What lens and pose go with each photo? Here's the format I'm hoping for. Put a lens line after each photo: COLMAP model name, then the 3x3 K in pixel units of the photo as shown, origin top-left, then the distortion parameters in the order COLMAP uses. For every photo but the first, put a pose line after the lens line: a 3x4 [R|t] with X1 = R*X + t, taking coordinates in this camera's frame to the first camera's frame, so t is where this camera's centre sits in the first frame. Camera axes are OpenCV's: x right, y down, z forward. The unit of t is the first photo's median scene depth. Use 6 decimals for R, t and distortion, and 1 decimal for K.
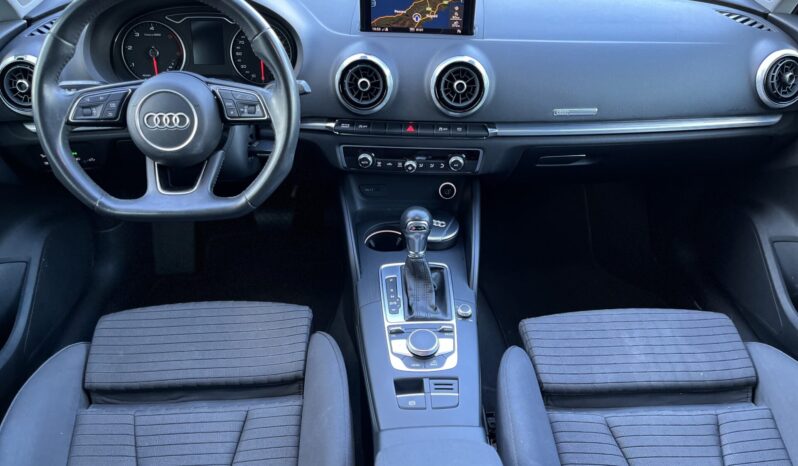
lens RADIAL K [[614.6, 0, 398.0], [0, 614.6, 235.2], [0, 0, 1]] dist [0.051681, -0.065201]
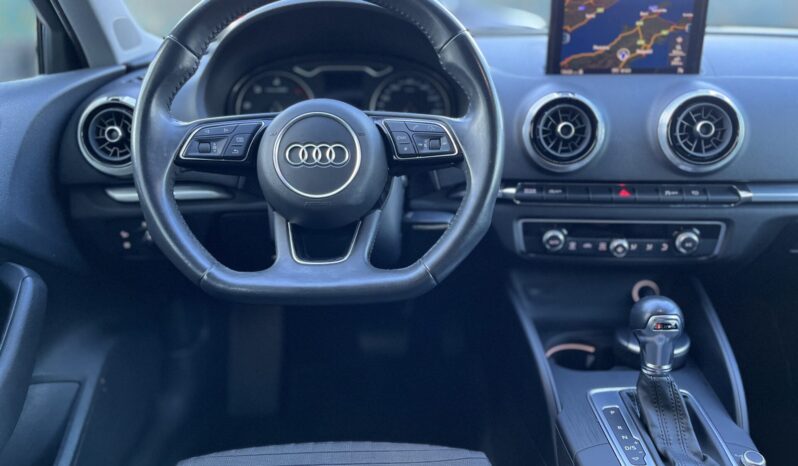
lens RADIAL K [[614.6, 0, 398.0], [0, 614.6, 235.2], [0, 0, 1]] dist [0.051681, -0.065201]
pose [[0.998766, -0.001342, -0.049637, -0.217349], [-0.011863, 0.964242, -0.264759, 0.072305], [0.048217, 0.265021, 0.963036, 0.316891]]
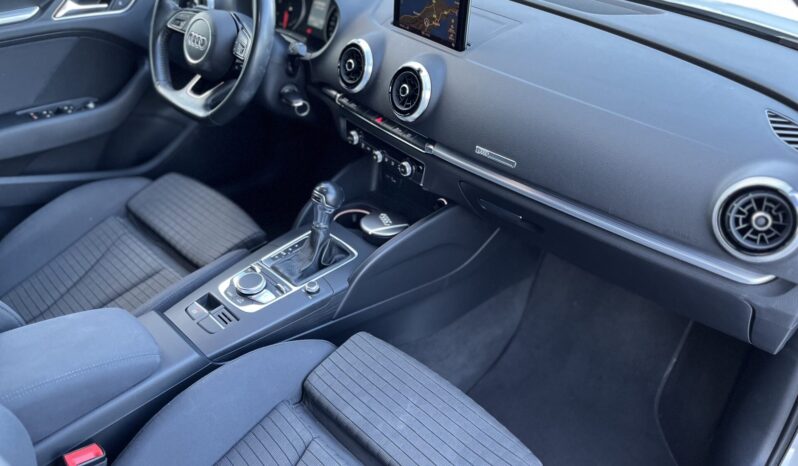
lens RADIAL K [[614.6, 0, 398.0], [0, 614.6, 235.2], [0, 0, 1]] dist [0.051681, -0.065201]
pose [[0.669182, 0.422869, -0.611047, 0.800469], [-0.456338, 0.882831, 0.111200, -0.136604], [0.586474, 0.204431, 0.783745, 0.247119]]
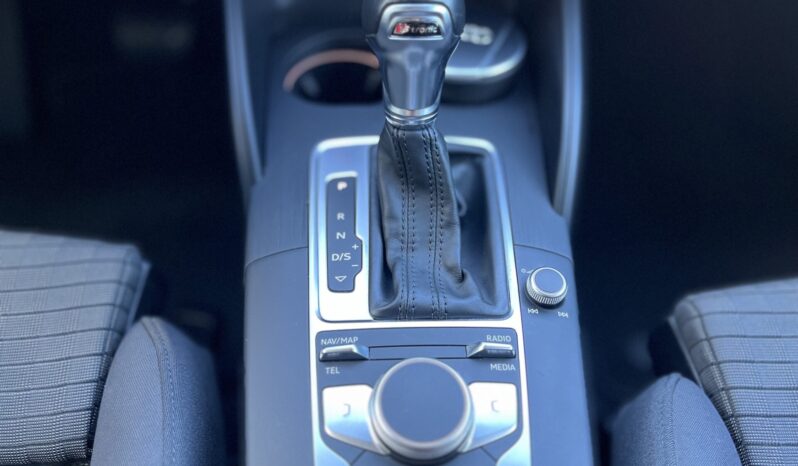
lens RADIAL K [[614.6, 0, 398.0], [0, 614.6, 235.2], [0, 0, 1]] dist [0.051681, -0.065201]
pose [[0.999772, 0.021041, -0.003519, 0.025767], [-0.019679, 0.973284, 0.228759, 0.017848], [0.008238, -0.228638, 0.973477, 0.665405]]
